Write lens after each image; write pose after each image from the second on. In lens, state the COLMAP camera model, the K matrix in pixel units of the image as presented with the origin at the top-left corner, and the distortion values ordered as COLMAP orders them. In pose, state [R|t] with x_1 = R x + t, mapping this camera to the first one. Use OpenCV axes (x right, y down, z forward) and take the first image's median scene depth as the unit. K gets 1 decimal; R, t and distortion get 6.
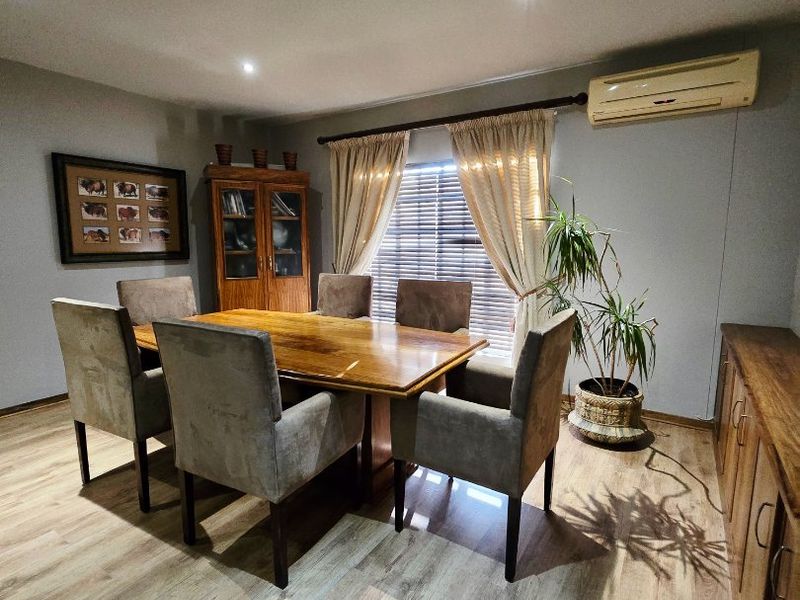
lens RADIAL K [[444.3, 0, 401.1], [0, 444.3, 300.1], [0, 0, 1]] dist [0.022187, 0.001007]
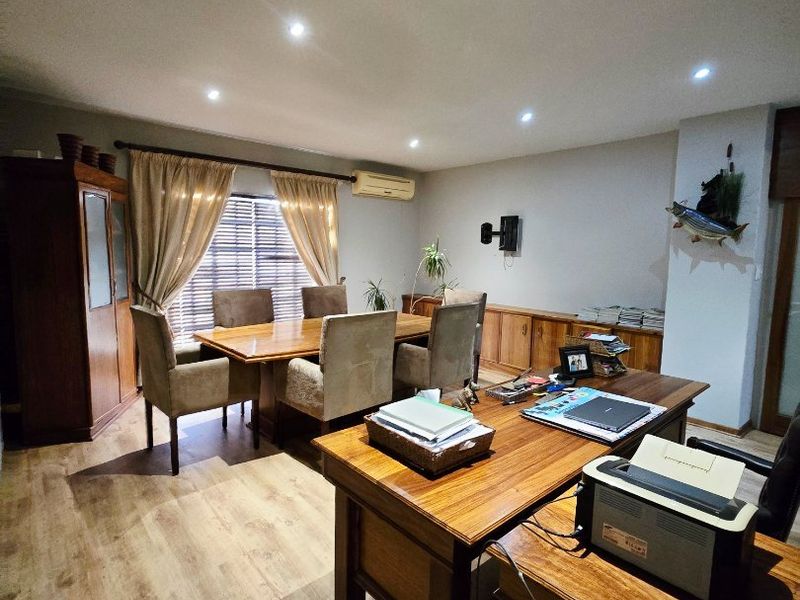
lens RADIAL K [[444.3, 0, 399.7], [0, 444.3, 298.8], [0, 0, 1]] dist [0.022187, 0.001007]
pose [[0.286342, -0.102045, 0.952678, -1.011660], [0.113764, 0.990899, 0.071945, -0.064274], [-0.951350, 0.087780, 0.295345, 0.266363]]
